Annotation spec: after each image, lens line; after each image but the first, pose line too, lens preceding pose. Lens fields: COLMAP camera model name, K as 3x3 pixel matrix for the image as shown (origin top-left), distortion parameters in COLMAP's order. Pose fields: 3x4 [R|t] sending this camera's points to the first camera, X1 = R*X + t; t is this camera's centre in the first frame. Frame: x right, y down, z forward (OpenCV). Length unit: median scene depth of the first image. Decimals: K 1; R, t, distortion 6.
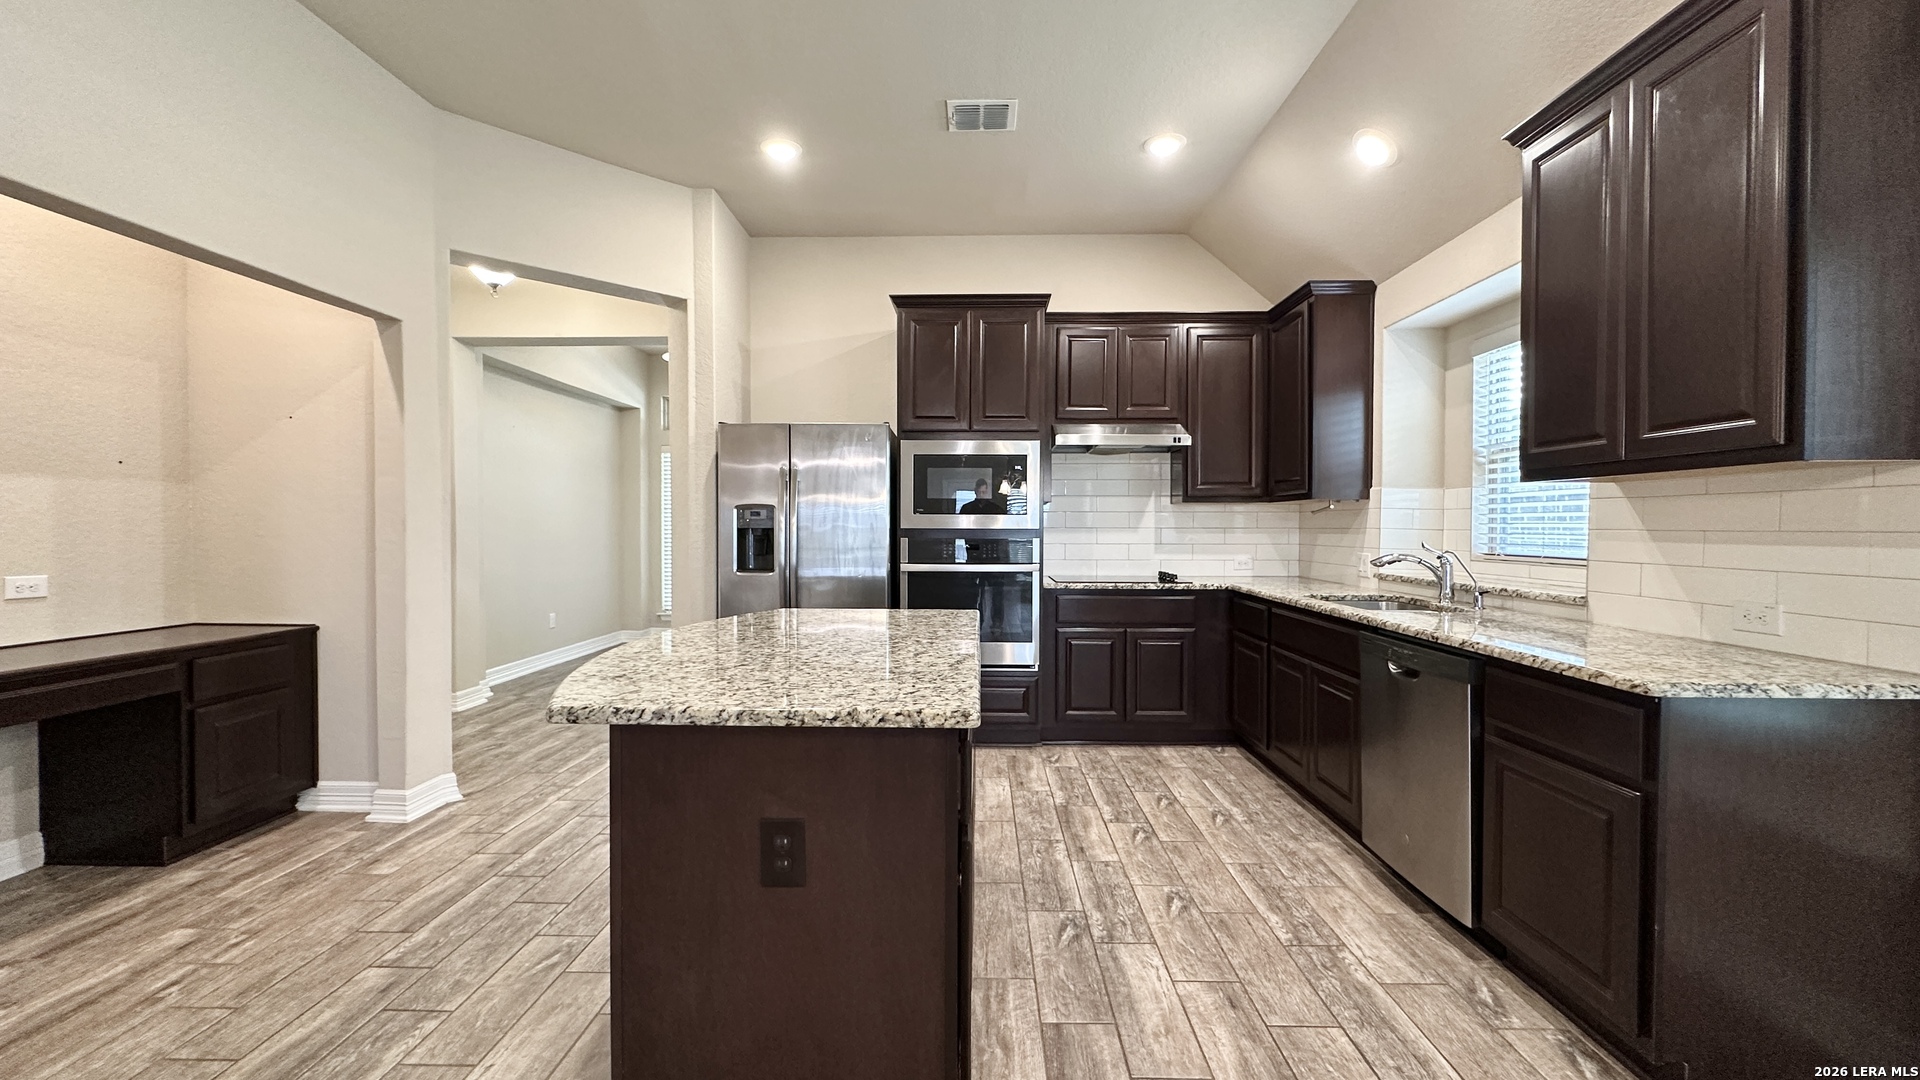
lens RADIAL K [[767.5, 0, 960.0], [0, 767.5, 540.0], [0, 0, 1]] dist [-0.003062, -0.000170]
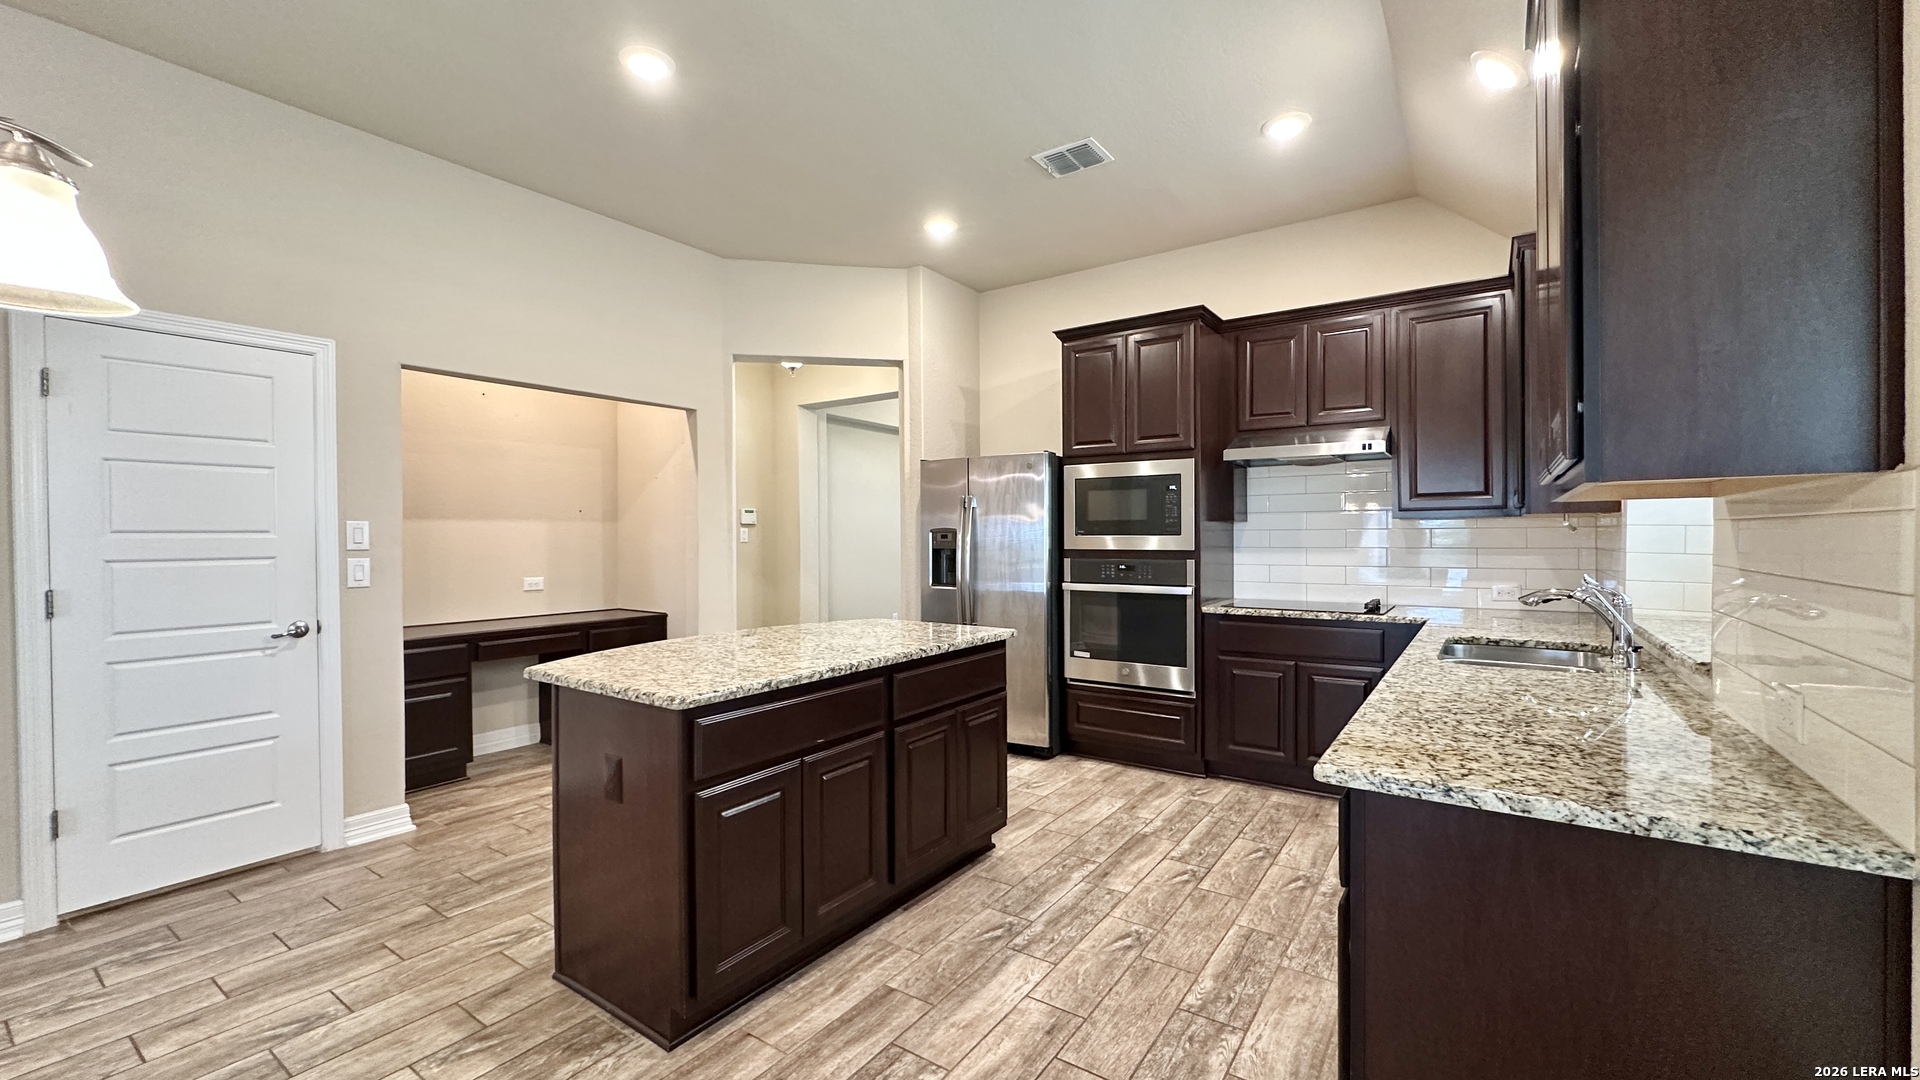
lens RADIAL K [[767.5, 0, 960.0], [0, 767.5, 540.0], [0, 0, 1]] dist [-0.003062, -0.000170]
pose [[0.833558, -0.003281, -0.552422, 0.450382], [-0.003000, 0.999941, -0.010465, -0.018804], [0.552424, 0.010381, 0.833499, 0.043484]]
